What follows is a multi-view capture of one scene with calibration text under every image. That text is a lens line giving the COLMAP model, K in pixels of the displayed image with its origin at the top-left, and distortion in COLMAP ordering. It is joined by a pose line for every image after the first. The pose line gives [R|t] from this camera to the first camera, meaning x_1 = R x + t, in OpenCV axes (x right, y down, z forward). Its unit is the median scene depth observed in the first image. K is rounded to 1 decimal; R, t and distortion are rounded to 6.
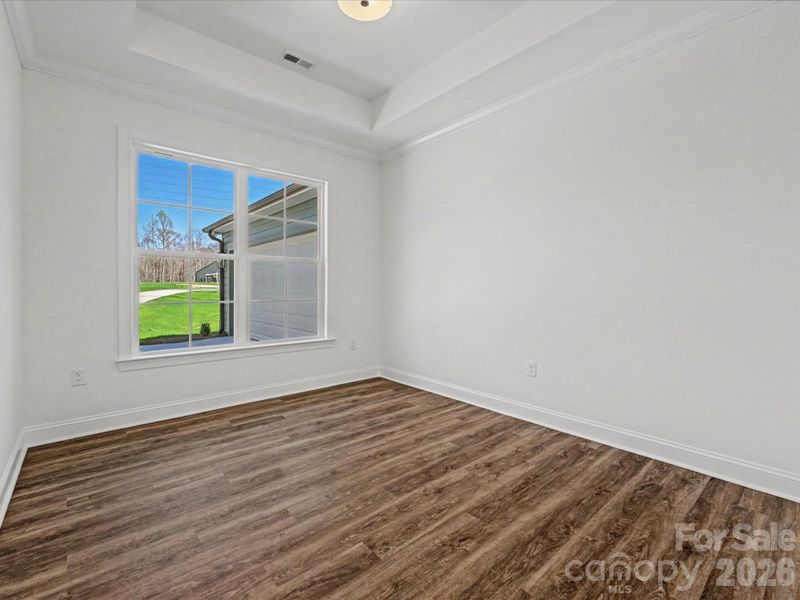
lens RADIAL K [[367.0, 0, 399.4], [0, 367.0, 288.5], [0, 0, 1]] dist [0.001256, 0.004488]
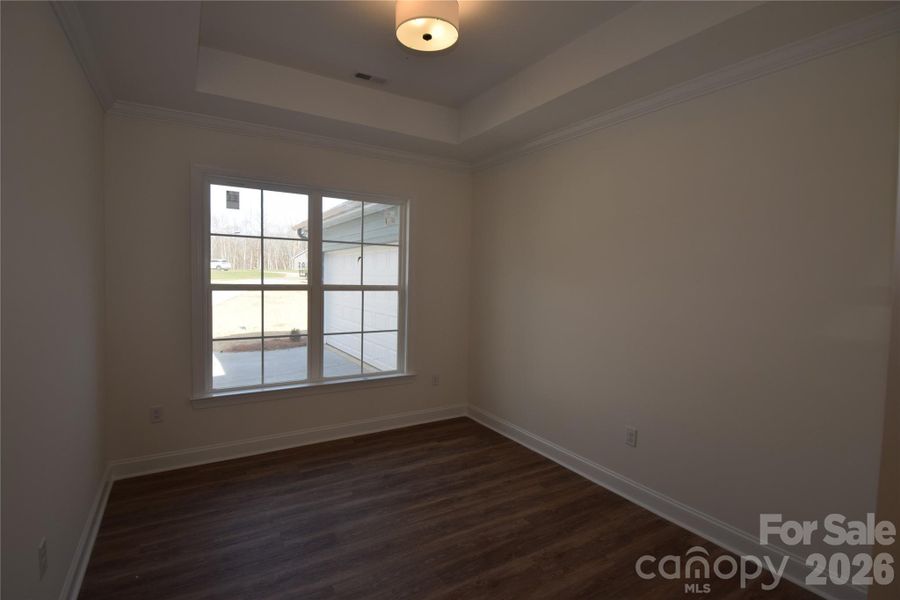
lens RADIAL K [[437.4, 0, 448.5], [0, 437.4, 293.6], [0, 0, 1]] dist [0.009204, -0.003714]
pose [[0.986026, 0.025816, -0.164579, 0.112362], [-0.019445, 0.999002, 0.040204, -0.152110], [0.165453, -0.036442, 0.985544, -0.049821]]
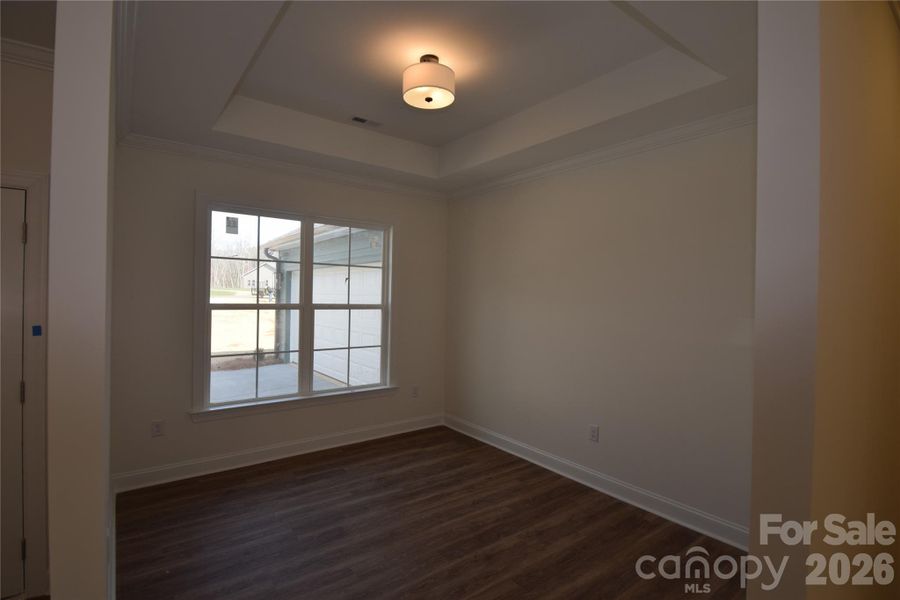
lens RADIAL K [[437.4, 0, 448.6], [0, 437.4, 291.5], [0, 0, 1]] dist [0.009204, -0.003714]
pose [[0.997903, 0.017968, -0.062181, 0.041009], [-0.018496, 0.999798, -0.007921, -0.155556], [0.062026, 0.009055, 0.998033, -0.214199]]
